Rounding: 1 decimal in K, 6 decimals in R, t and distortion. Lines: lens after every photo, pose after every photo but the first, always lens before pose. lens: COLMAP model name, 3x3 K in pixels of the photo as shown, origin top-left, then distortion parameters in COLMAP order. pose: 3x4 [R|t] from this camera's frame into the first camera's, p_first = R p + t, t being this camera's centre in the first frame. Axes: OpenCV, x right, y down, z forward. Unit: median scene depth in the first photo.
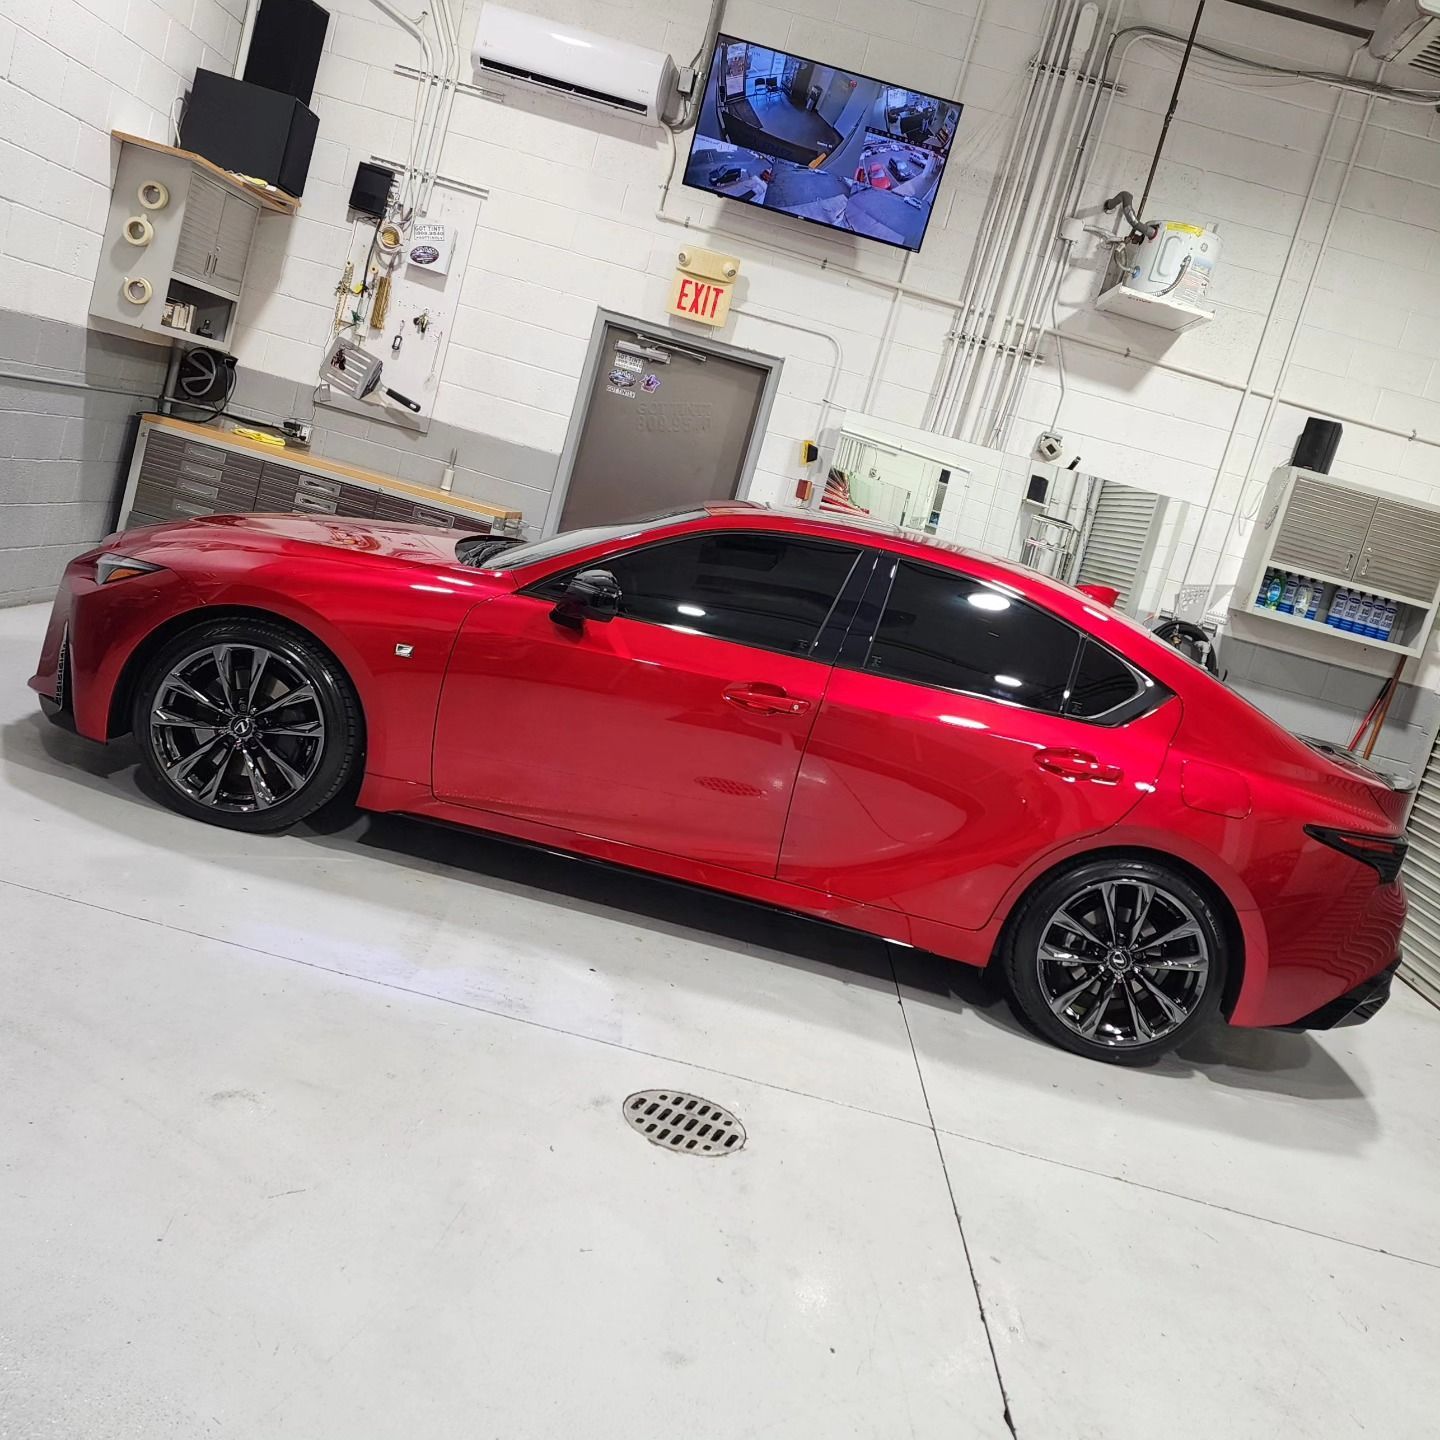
lens RADIAL K [[1488.3, 0, 733.6], [0, 1488.3, 711.4], [0, 0, 1]] dist [0.049463, 0.000000]
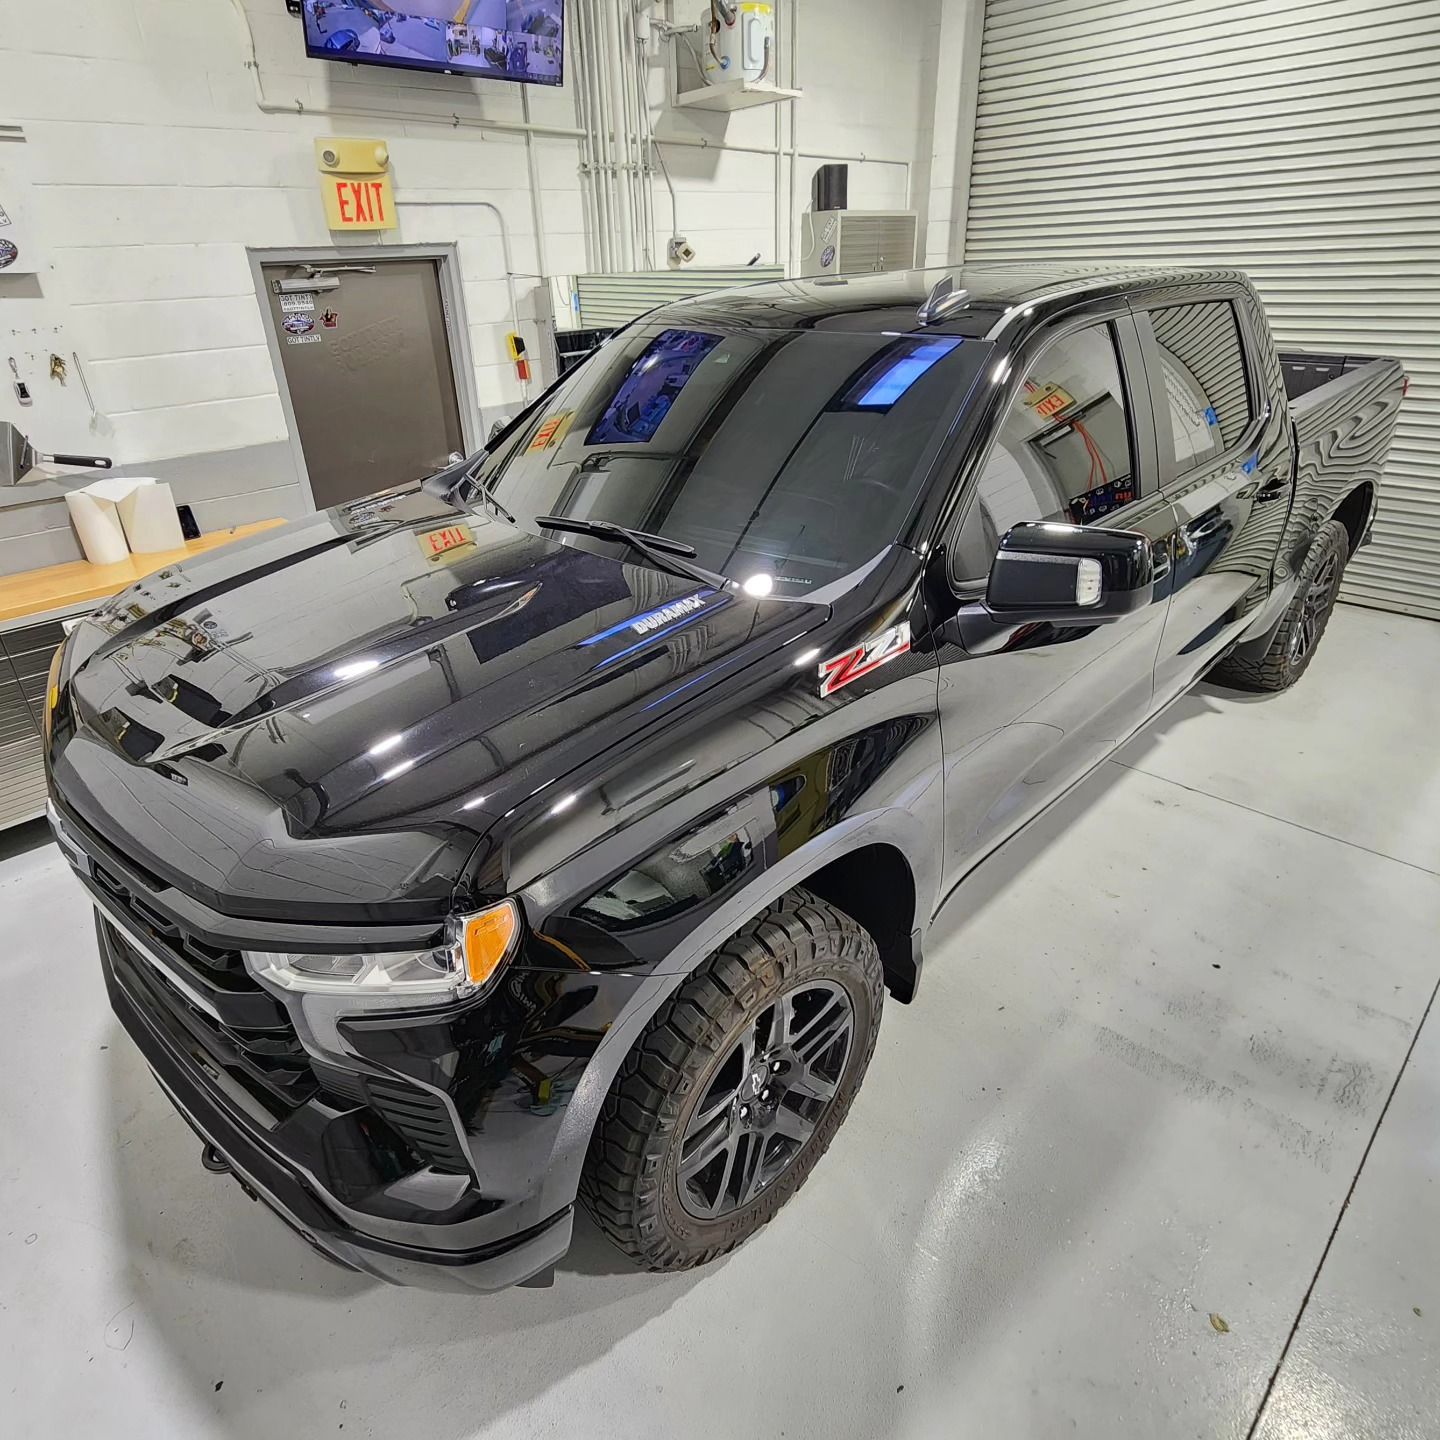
lens RADIAL K [[883.3, 0, 712.2], [0, 883.3, 689.8], [0, 0, 1]] dist [0.001163, -0.006036]
pose [[0.667480, -0.561745, 0.488788, -0.292771], [0.325434, 0.810480, 0.487048, -0.229353], [-0.669749, -0.166026, 0.723790, 0.448531]]
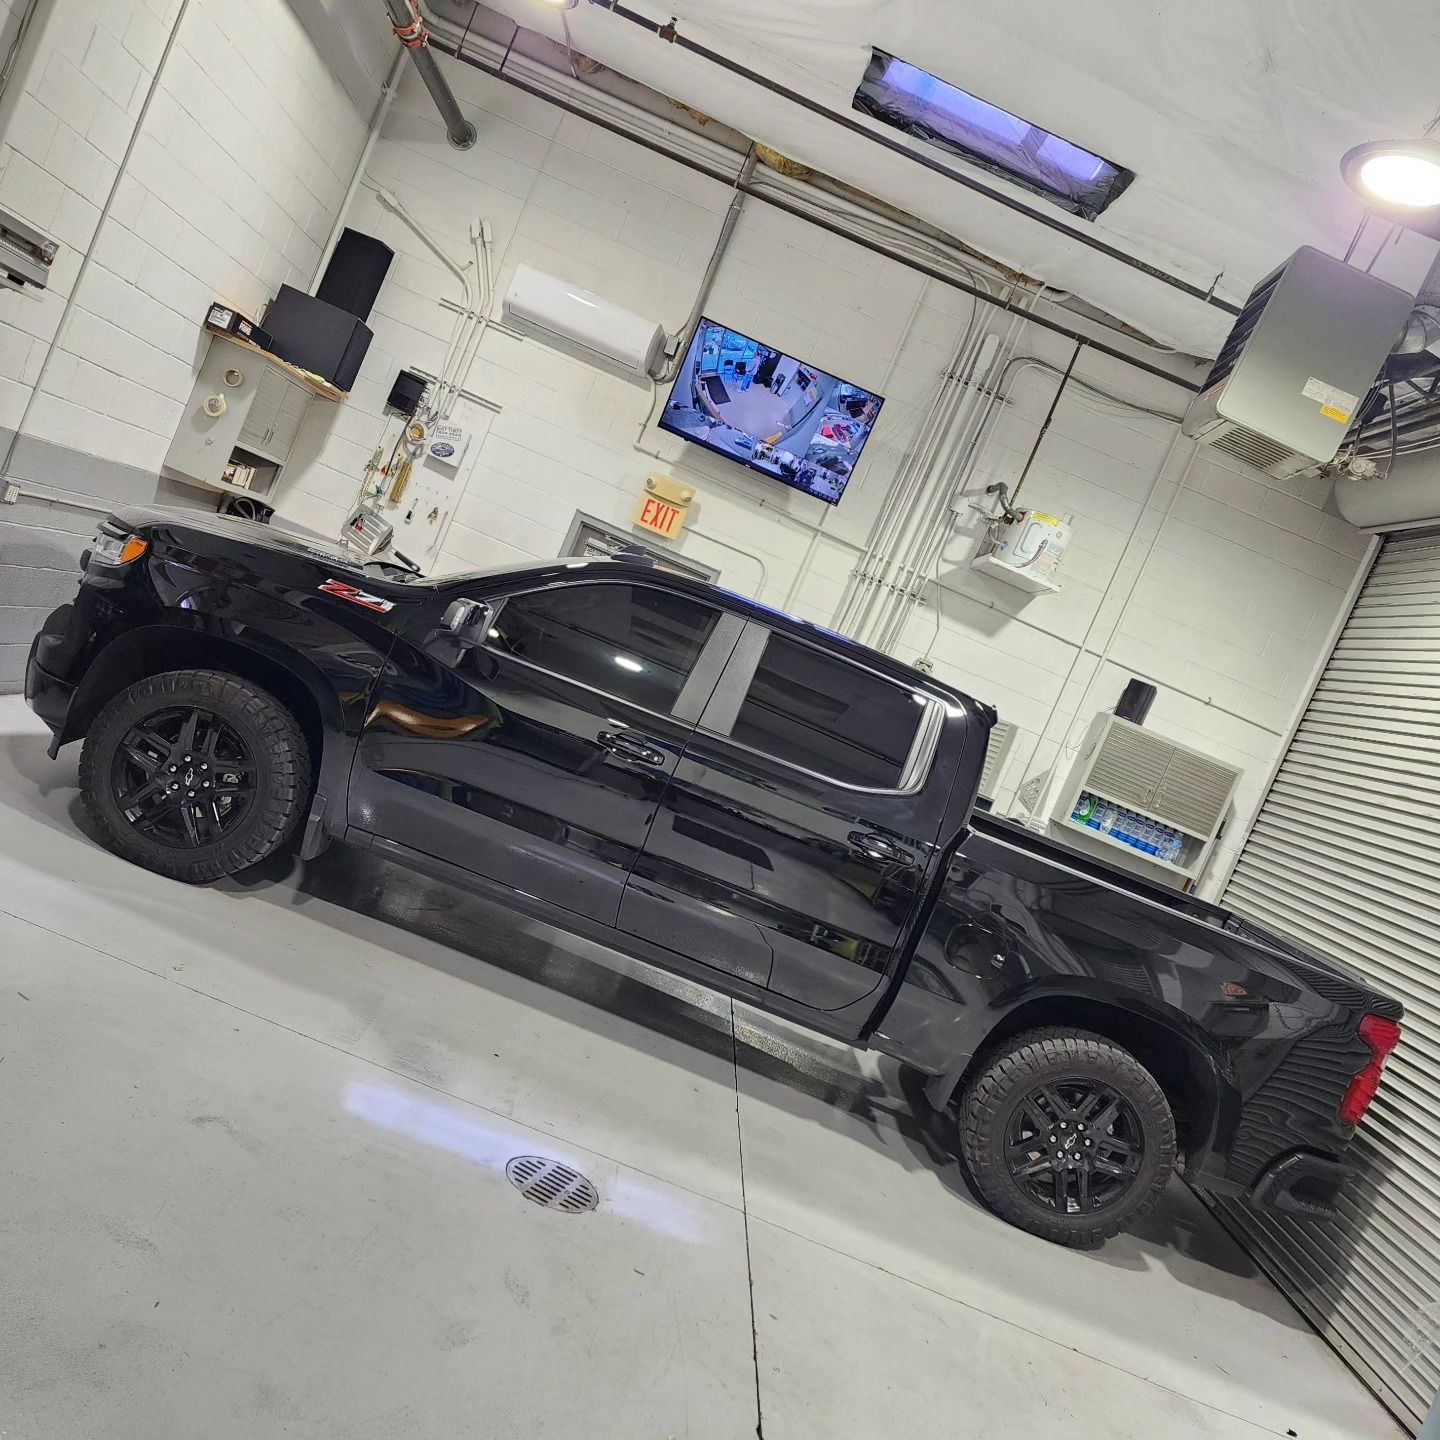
lens RADIAL K [[1330.8, 0, 725.5], [0, 1330.8, 729.2], [0, 0, 1]] dist [0.052605, 0.000000]
pose [[0.989954, 0.133552, 0.046426, 0.004088], [-0.129606, 0.988368, -0.079571, -0.019787], [-0.056513, 0.072755, 0.995747, -0.092084]]
